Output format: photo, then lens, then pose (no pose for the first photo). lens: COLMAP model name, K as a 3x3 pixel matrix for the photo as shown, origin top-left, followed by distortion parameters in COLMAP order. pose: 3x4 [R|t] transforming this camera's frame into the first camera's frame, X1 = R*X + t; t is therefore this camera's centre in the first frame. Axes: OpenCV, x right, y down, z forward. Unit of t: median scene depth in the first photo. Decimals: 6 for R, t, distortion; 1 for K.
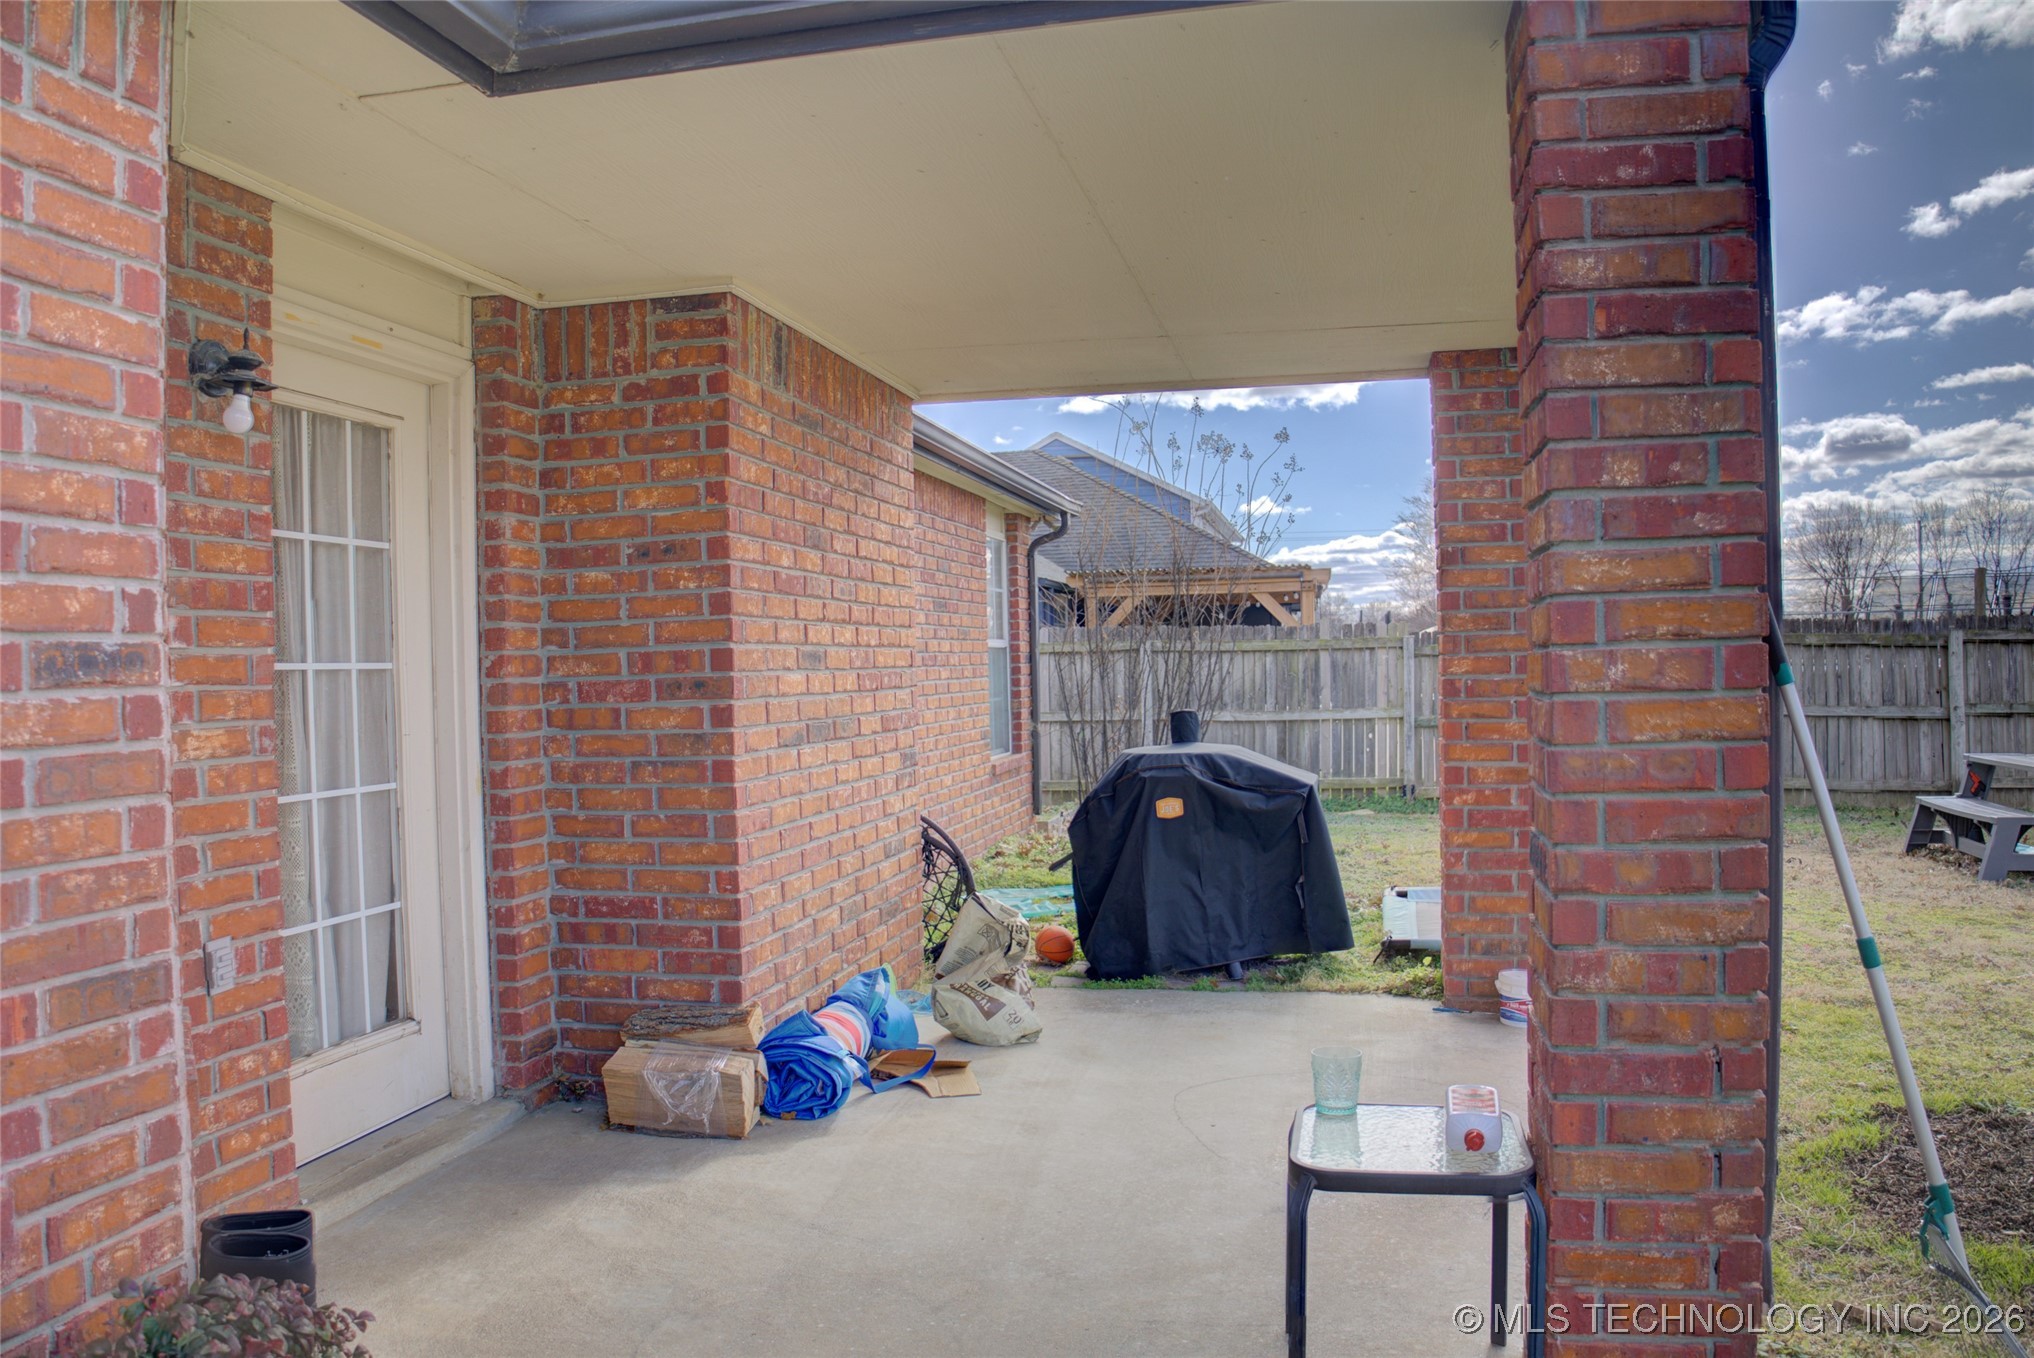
lens RADIAL K [[1445.3, 0, 1017.0], [0, 1445.3, 679.0], [0, 0, 1]] dist [-0.001088, -0.000353]
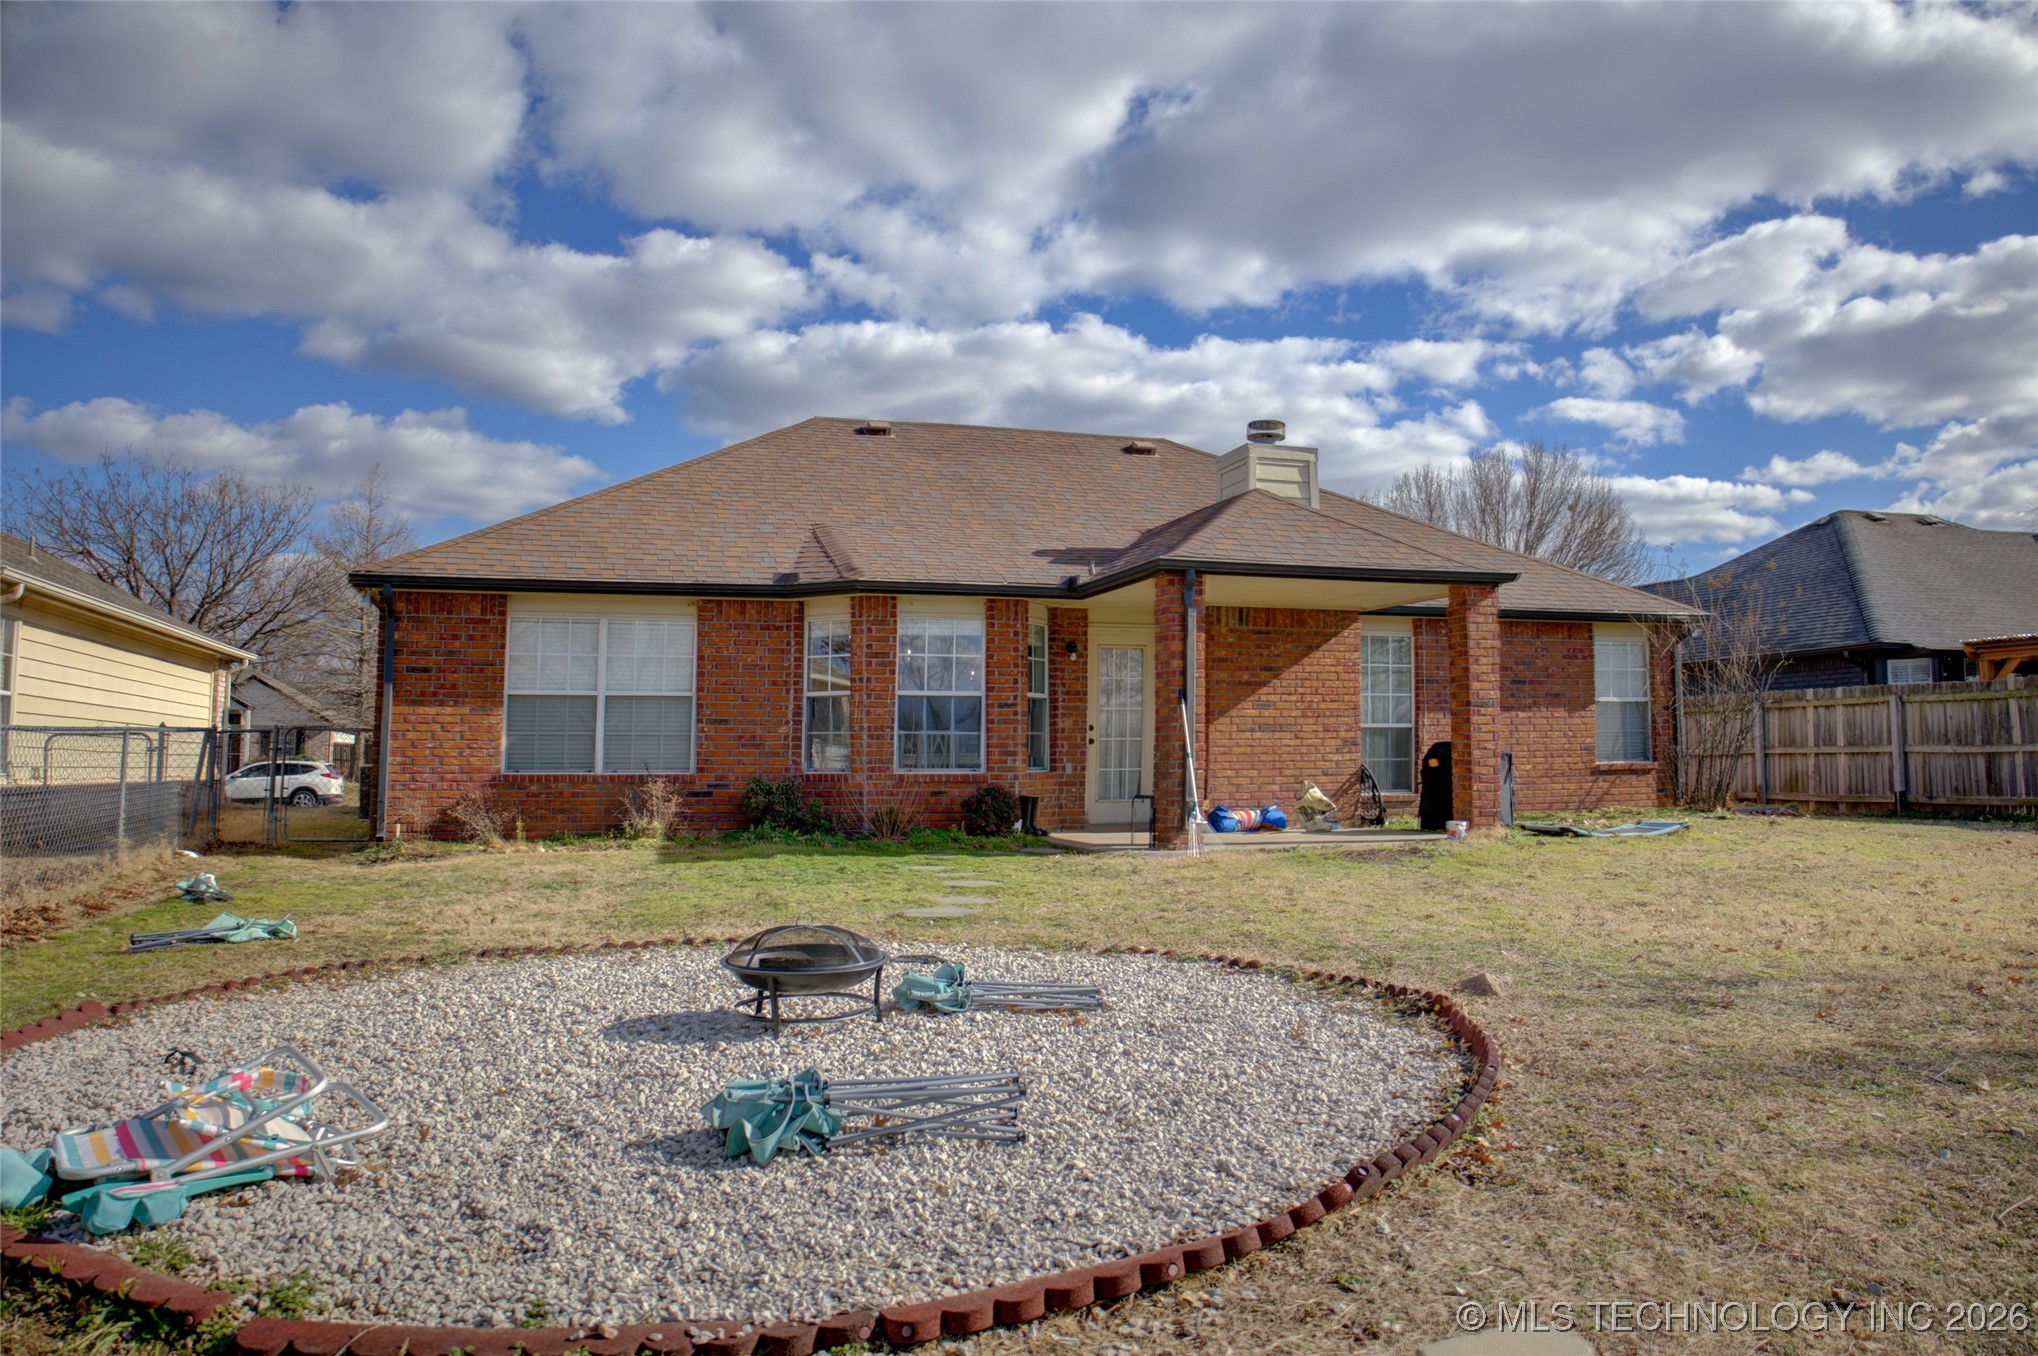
lens RADIAL K [[1374.6, 0, 1027.7], [0, 1374.6, 670.9], [0, 0, 1]] dist [-0.119091, 0.018343]
pose [[0.528942, -0.040995, -0.847667, 0.716749], [-0.009228, 0.998496, -0.054047, 0.025848], [0.848608, 0.036410, 0.527769, -0.342369]]
